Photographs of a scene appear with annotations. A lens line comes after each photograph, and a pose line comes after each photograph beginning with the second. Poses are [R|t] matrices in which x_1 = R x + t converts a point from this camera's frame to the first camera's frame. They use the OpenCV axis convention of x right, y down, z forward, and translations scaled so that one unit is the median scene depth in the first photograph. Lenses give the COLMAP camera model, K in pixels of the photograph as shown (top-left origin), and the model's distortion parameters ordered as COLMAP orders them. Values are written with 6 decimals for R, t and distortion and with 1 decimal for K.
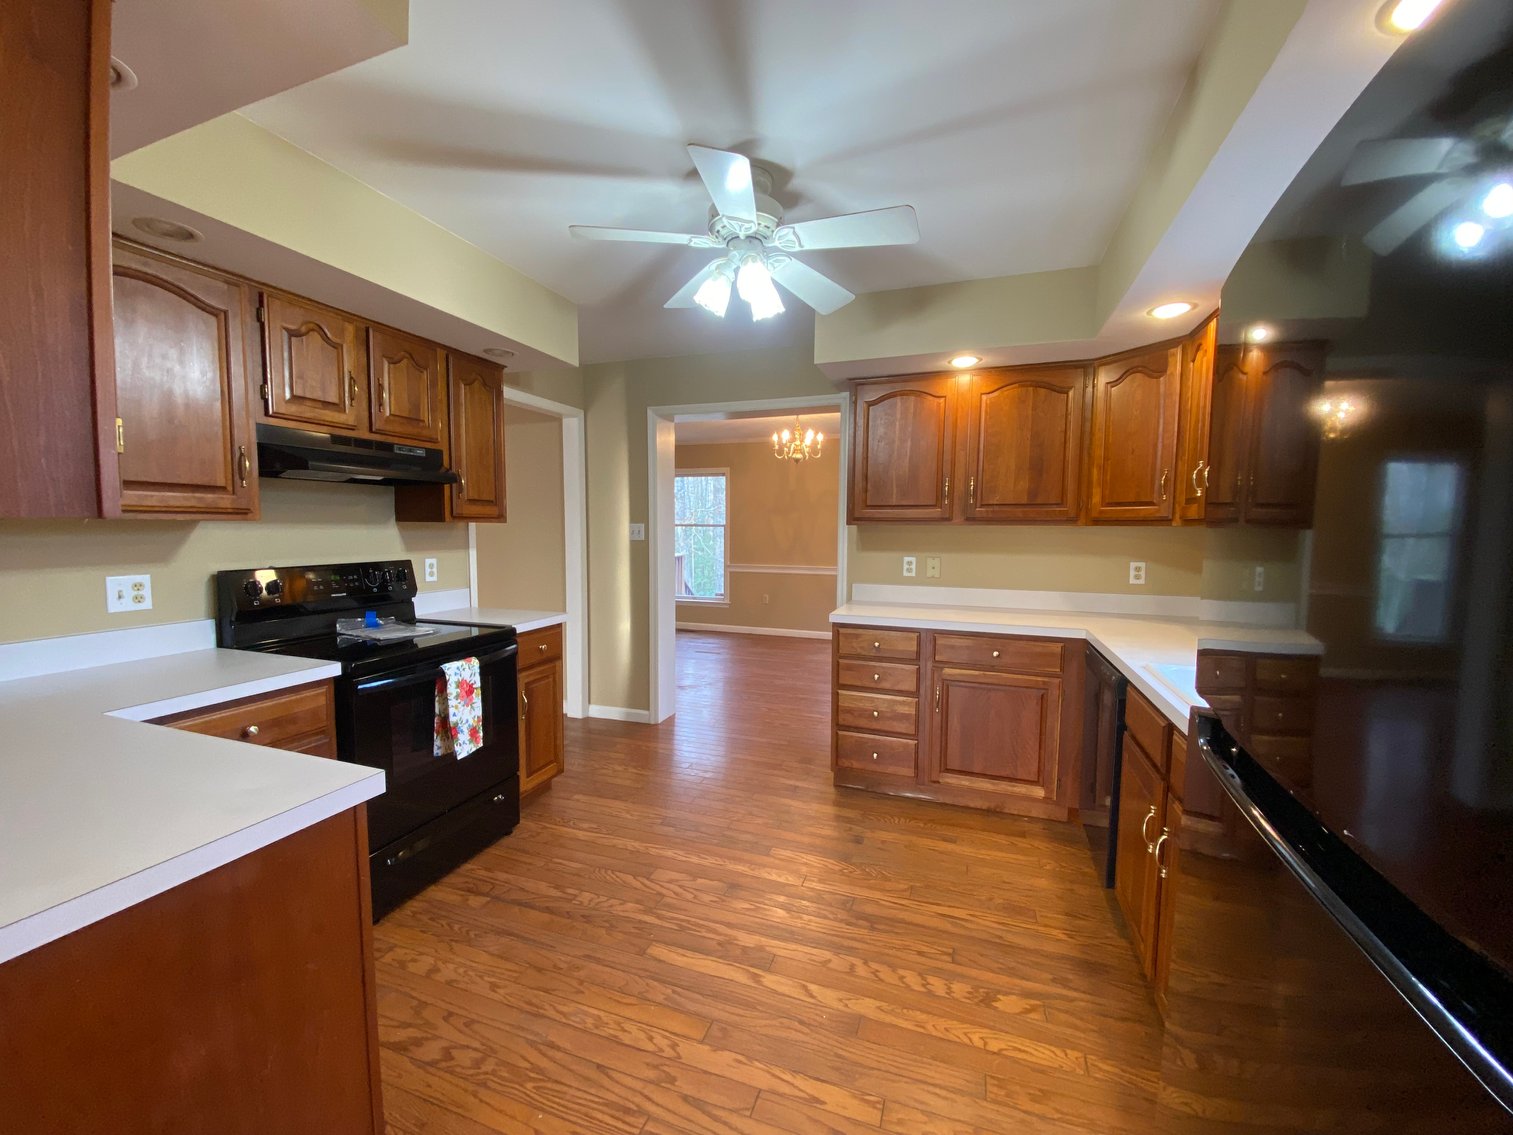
lens RADIAL K [[604.4, 0, 756.5], [0, 604.4, 567.5], [0, 0, 1]] dist [-0.007935, -0.000260]
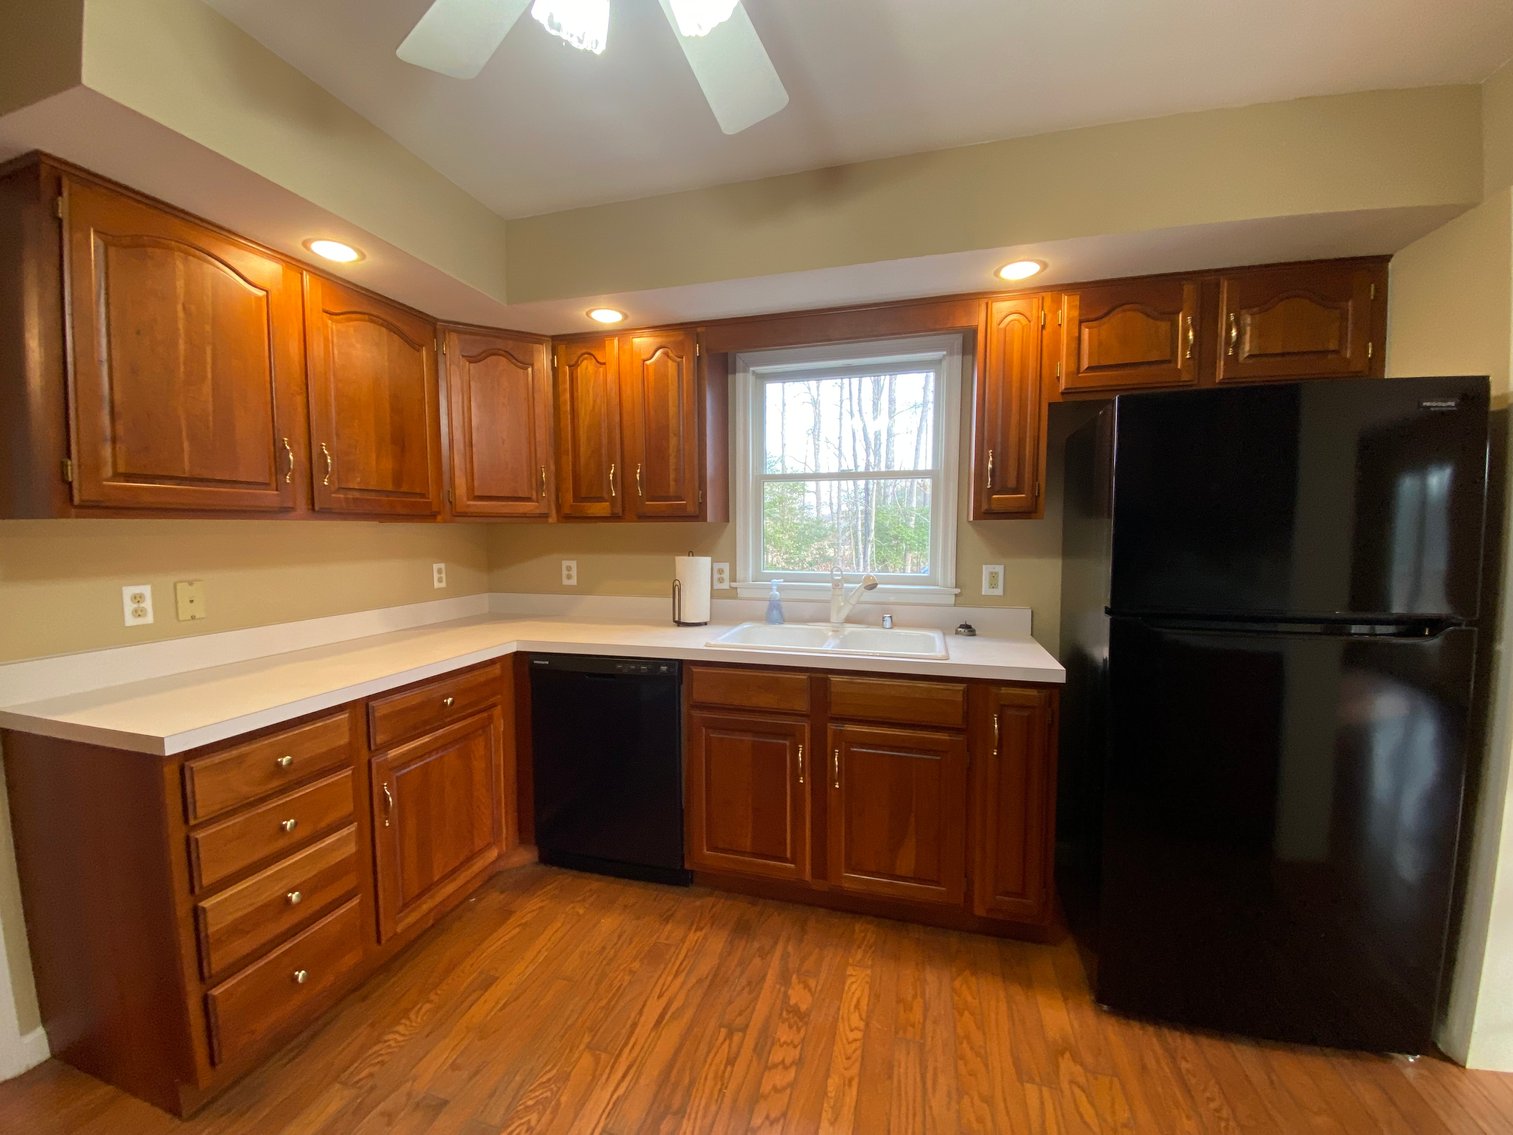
lens RADIAL K [[604.4, 0, 756.5], [0, 604.4, 567.5], [0, 0, 1]] dist [-0.007935, -0.000260]
pose [[-0.059673, -0.072073, 0.995613, -0.386267], [0.067621, 0.994807, 0.076067, -0.052588], [-0.995925, 0.071864, -0.054490, 0.790717]]
